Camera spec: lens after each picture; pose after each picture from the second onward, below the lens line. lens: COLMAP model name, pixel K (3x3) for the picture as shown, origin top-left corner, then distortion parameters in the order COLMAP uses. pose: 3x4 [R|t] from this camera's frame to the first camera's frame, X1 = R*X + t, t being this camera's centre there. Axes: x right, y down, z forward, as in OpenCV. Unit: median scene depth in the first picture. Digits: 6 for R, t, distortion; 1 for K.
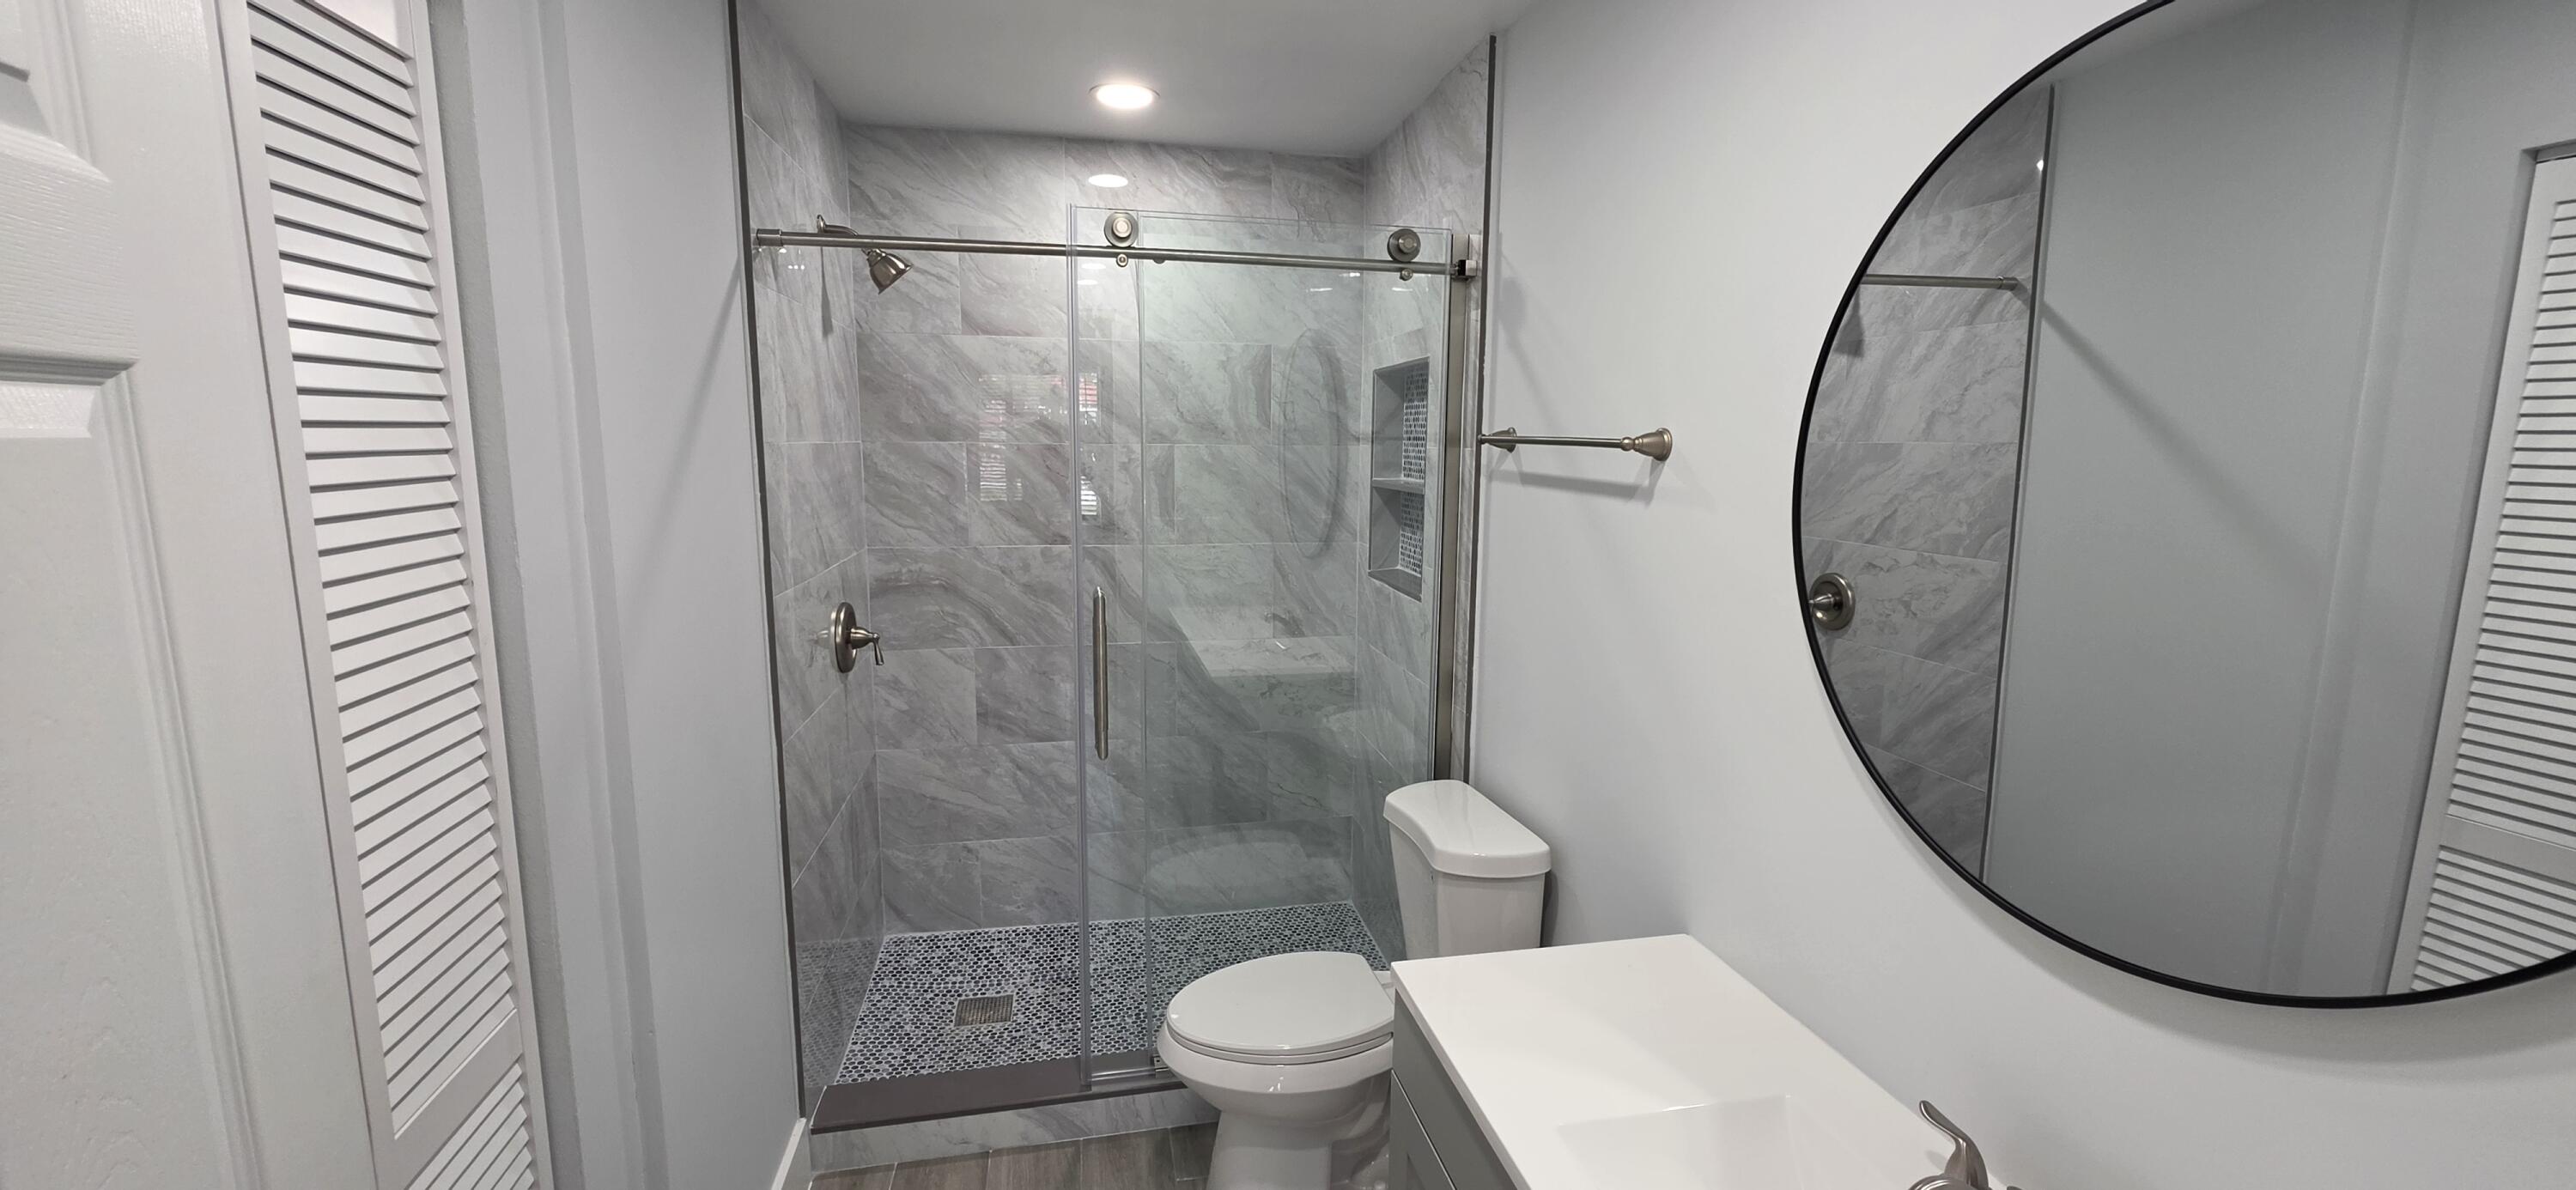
lens RADIAL K [[1026.7, 0, 1288.0], [0, 1026.7, 595.0], [0, 0, 1]] dist [-0.000626, 0.000028]
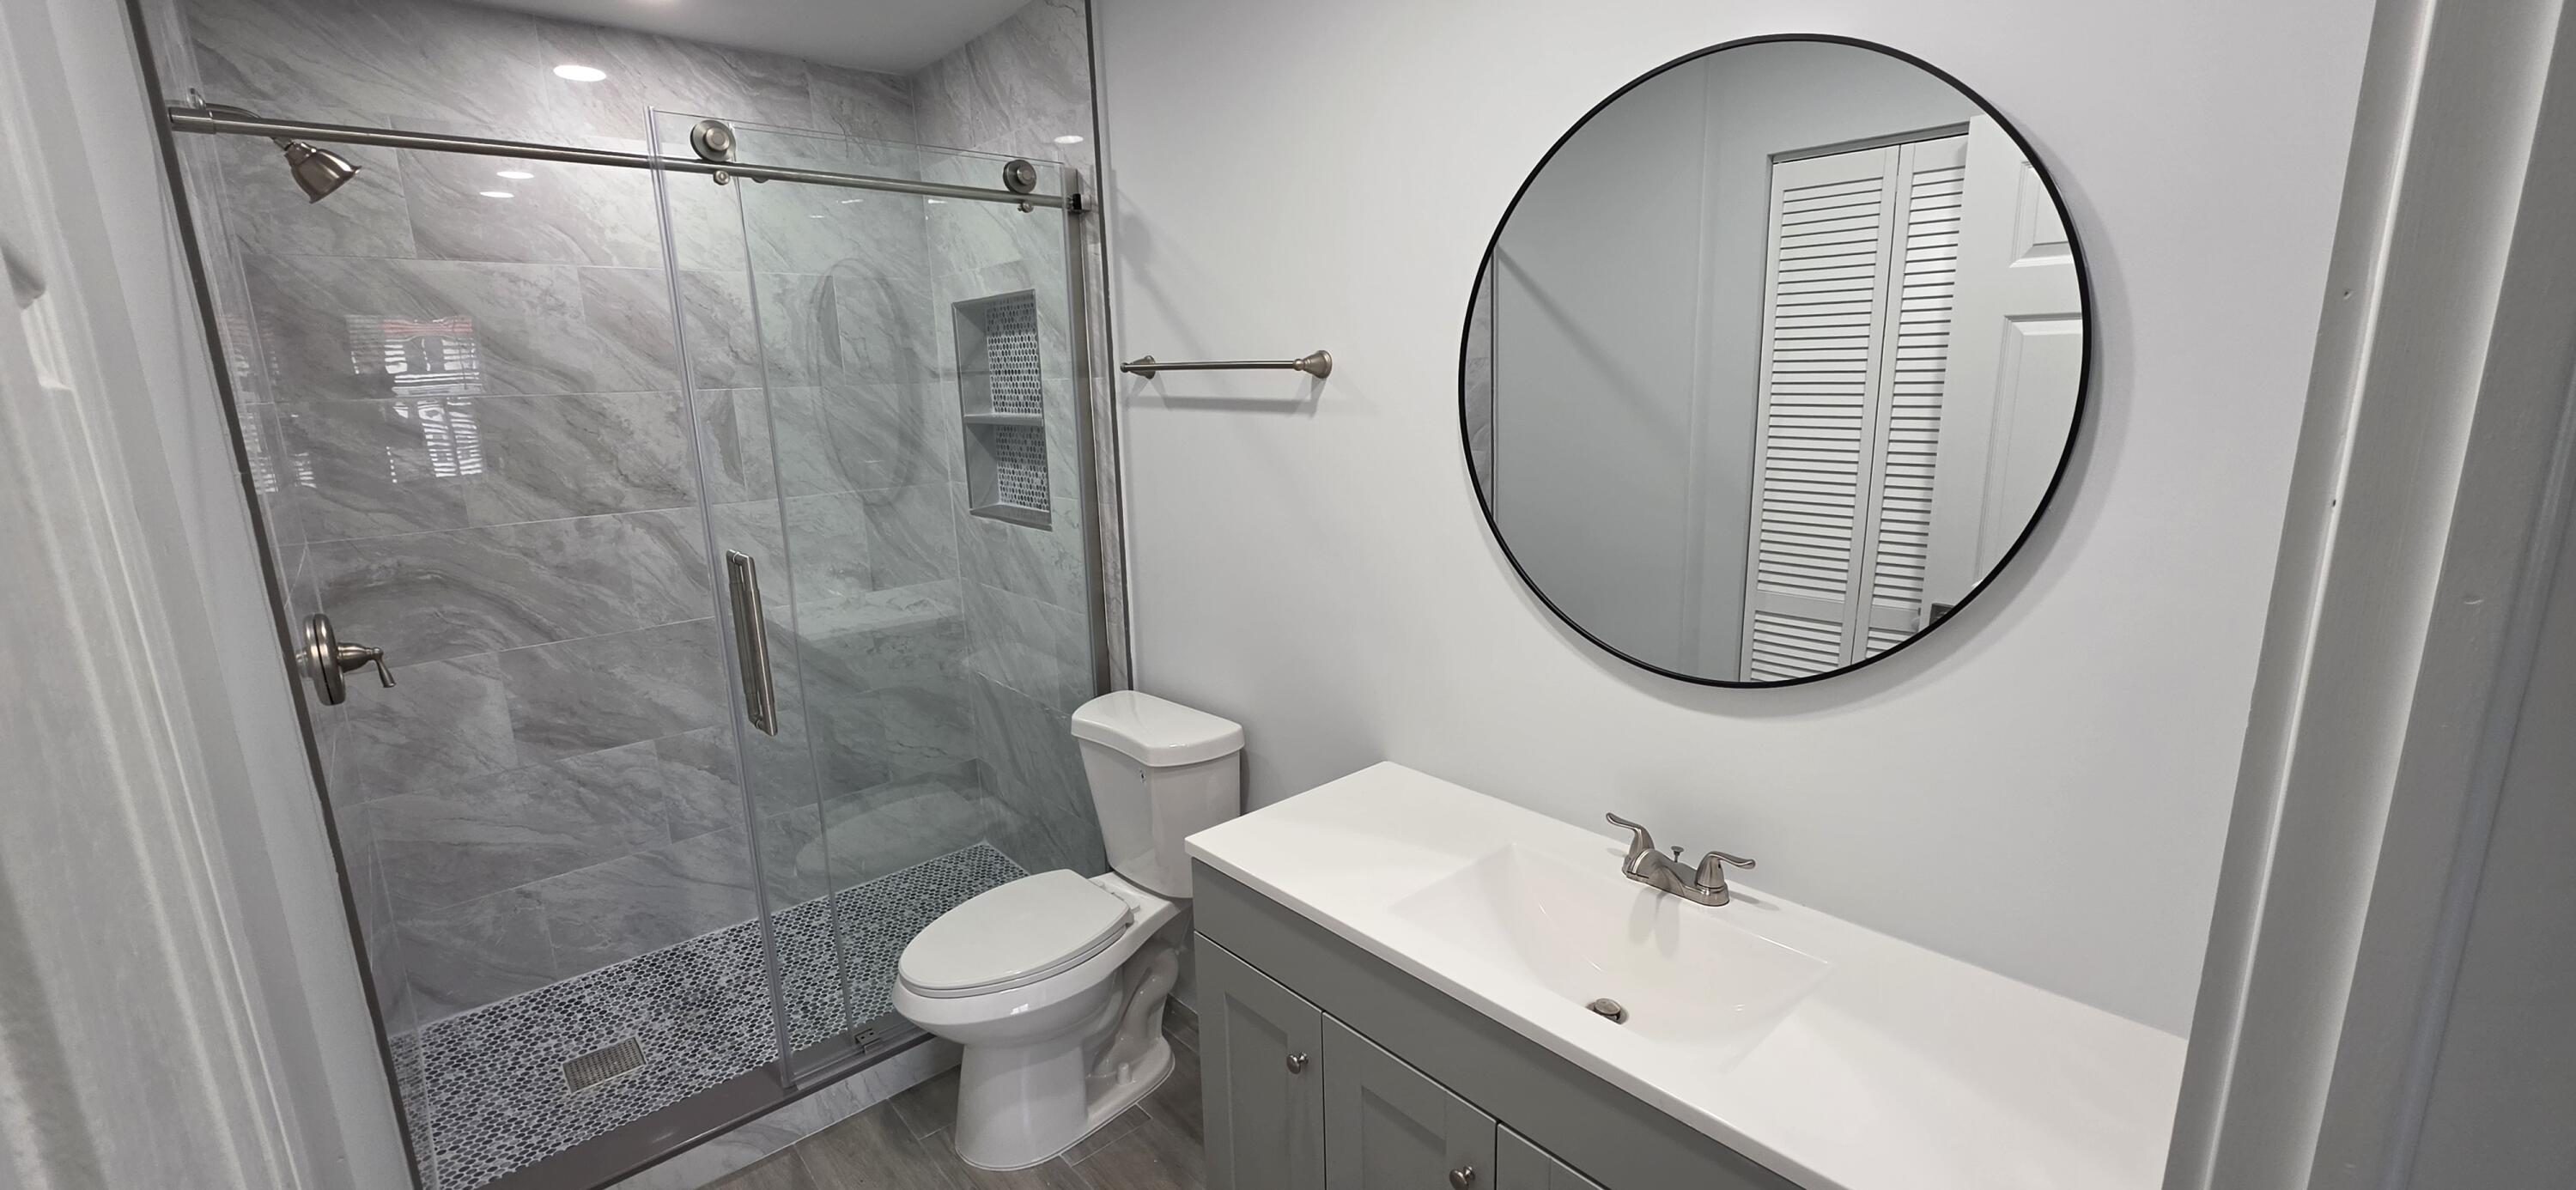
lens RADIAL K [[1031.0, 0, 1285.6], [0, 1031.0, 593.6], [0, 0, 1]] dist [-0.001521, 0.000017]
pose [[0.868867, -0.138122, 0.475386, -0.150575], [0.109935, 0.990145, 0.086754, 0.004279], [-0.482684, -0.023116, 0.875489, -0.015699]]
